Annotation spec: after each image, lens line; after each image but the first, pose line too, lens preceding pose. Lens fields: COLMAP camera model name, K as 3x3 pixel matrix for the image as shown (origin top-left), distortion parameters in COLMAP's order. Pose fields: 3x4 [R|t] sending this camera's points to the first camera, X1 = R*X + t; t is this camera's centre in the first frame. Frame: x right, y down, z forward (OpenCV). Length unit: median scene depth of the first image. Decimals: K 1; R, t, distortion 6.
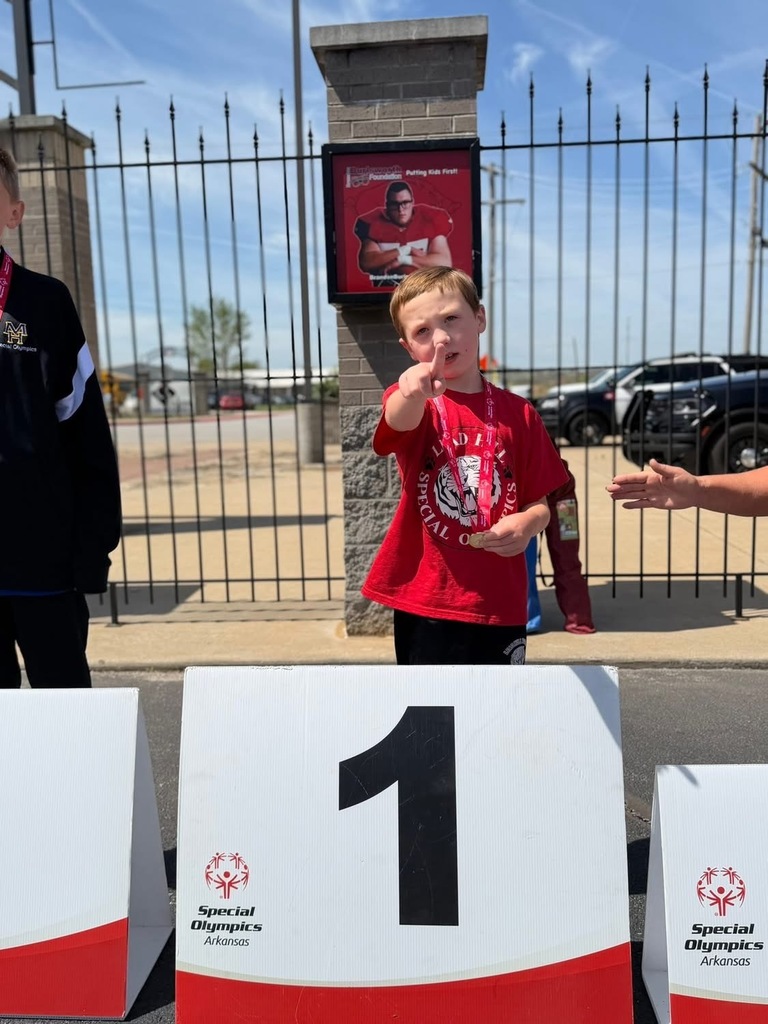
lens RADIAL K [[922.8, 0, 384.0], [0, 922.8, 512.0], [0, 0, 1]] dist [0.017773, -0.007386]
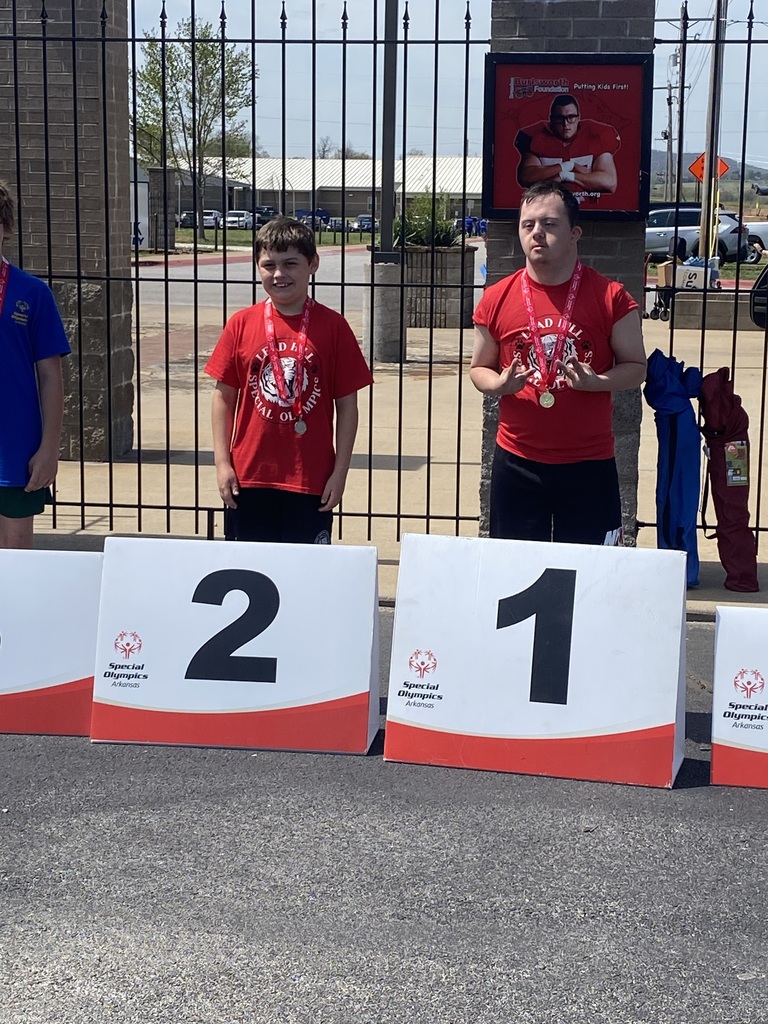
lens RADIAL K [[1837.9, 0, 384.0], [0, 1837.9, 512.0], [0, 0, 1]] dist [0.053413, -0.109867]
pose [[0.996109, 0.054826, -0.069006, -0.015292], [-0.052819, 0.998136, 0.030579, 0.021572], [0.070554, -0.026815, 0.997147, -0.905135]]
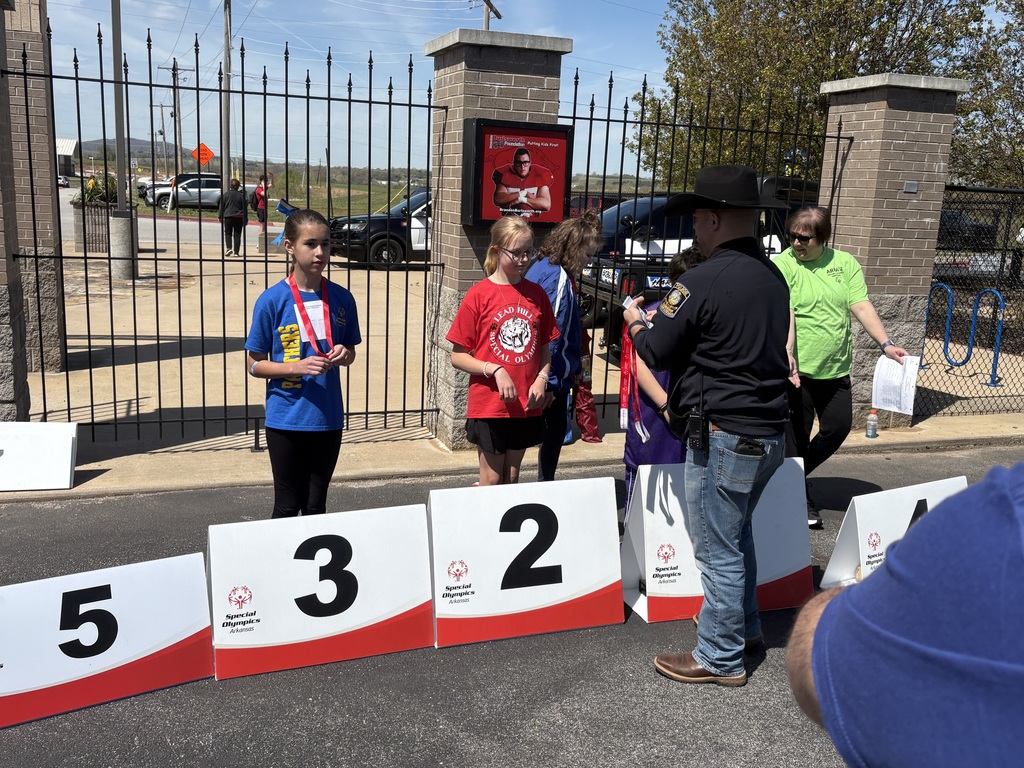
lens RADIAL K [[940.9, 0, 512.0], [0, 940.9, 384.0], [0, 0, 1]] dist [0.002278, 0.013243]
pose [[0.908859, -0.012636, 0.416912, -0.639853], [-0.015943, 0.997758, 0.064995, -0.074473], [-0.416799, -0.065718, 0.906620, -0.400257]]
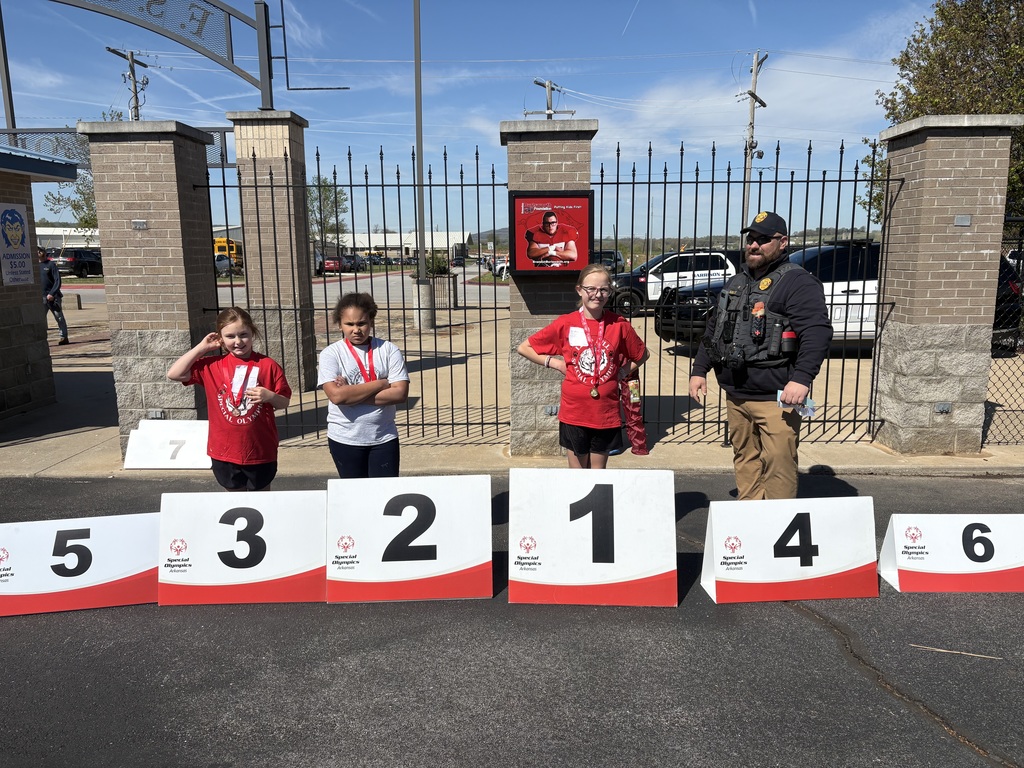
lens RADIAL K [[751.4, 0, 512.0], [0, 751.4, 384.0], [0, 0, 1]] dist [0.004205, -0.008340]
pose [[0.997060, 0.006853, 0.076321, -0.171662], [-0.009726, 0.999255, 0.037340, -0.067686], [-0.076008, -0.037973, 0.996384, -0.502863]]
